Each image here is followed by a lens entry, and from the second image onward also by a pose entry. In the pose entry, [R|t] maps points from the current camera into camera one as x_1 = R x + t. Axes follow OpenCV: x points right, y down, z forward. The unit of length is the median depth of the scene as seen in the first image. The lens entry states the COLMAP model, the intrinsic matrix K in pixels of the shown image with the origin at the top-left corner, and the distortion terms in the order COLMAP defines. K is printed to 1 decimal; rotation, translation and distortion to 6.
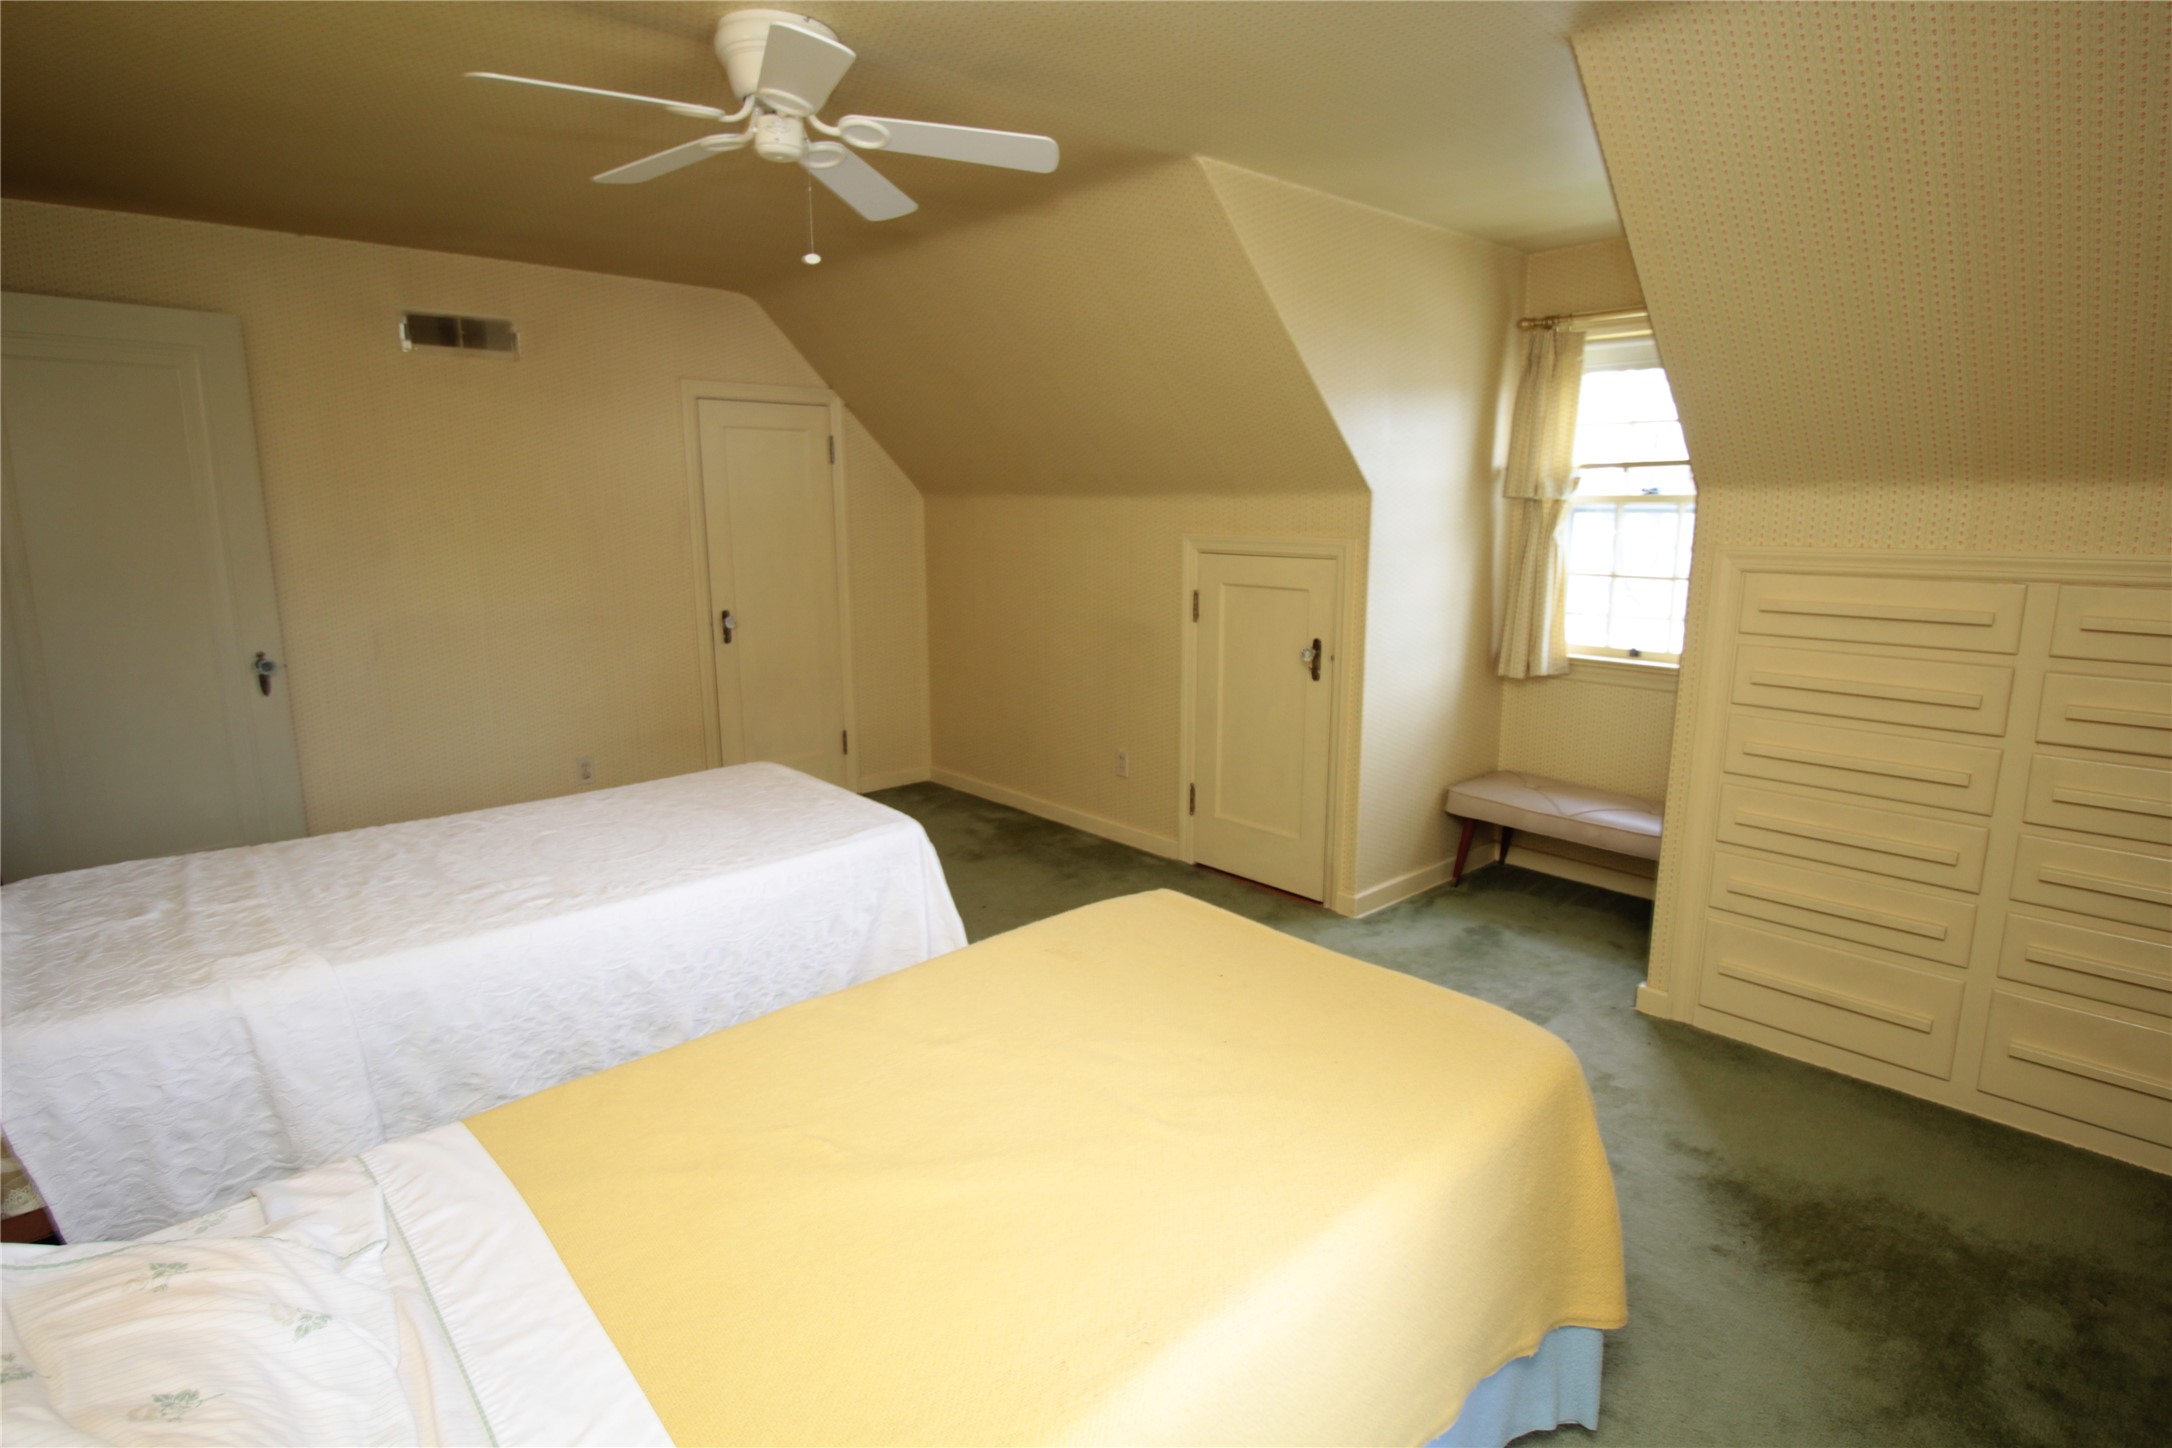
lens RADIAL K [[1099.0, 0, 1082.1], [0, 1099.0, 716.2], [0, 0, 1]] dist [-0.004535, -0.002670]
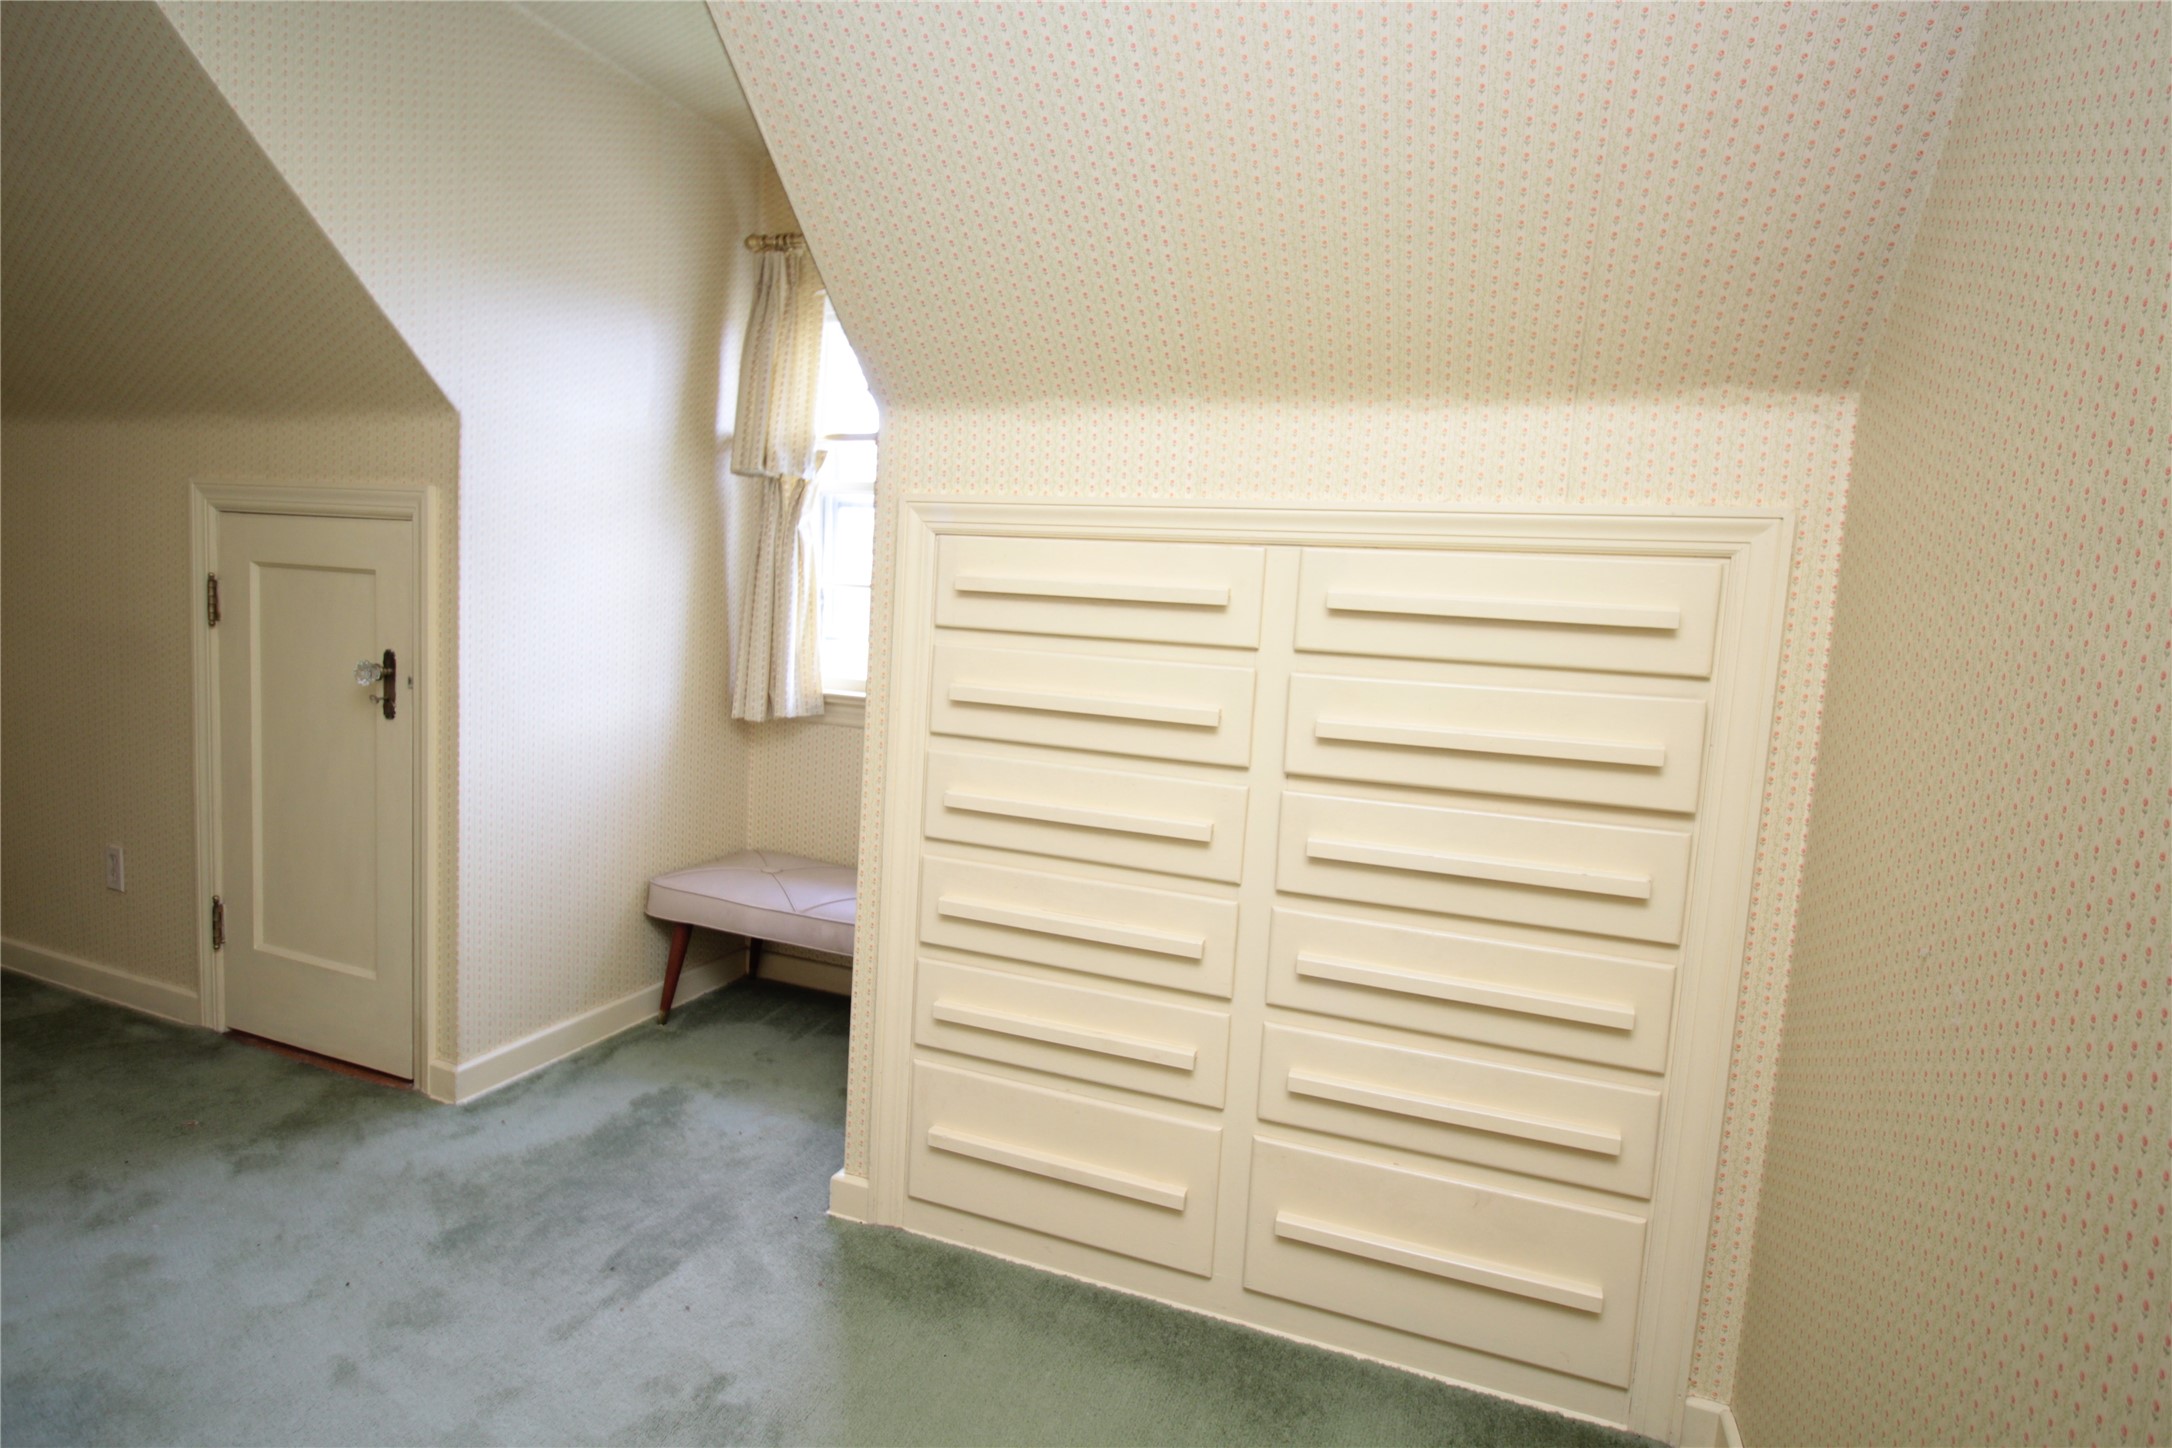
lens RADIAL K [[1099.0, 0, 1090.4], [0, 1099.0, 721.7], [0, 0, 1]] dist [-0.004535, -0.002670]
pose [[0.888052, 0.005571, 0.459709, 0.269458], [0.027451, 0.997500, -0.065116, 0.019499], [-0.458922, 0.070446, 0.885679, 0.266525]]
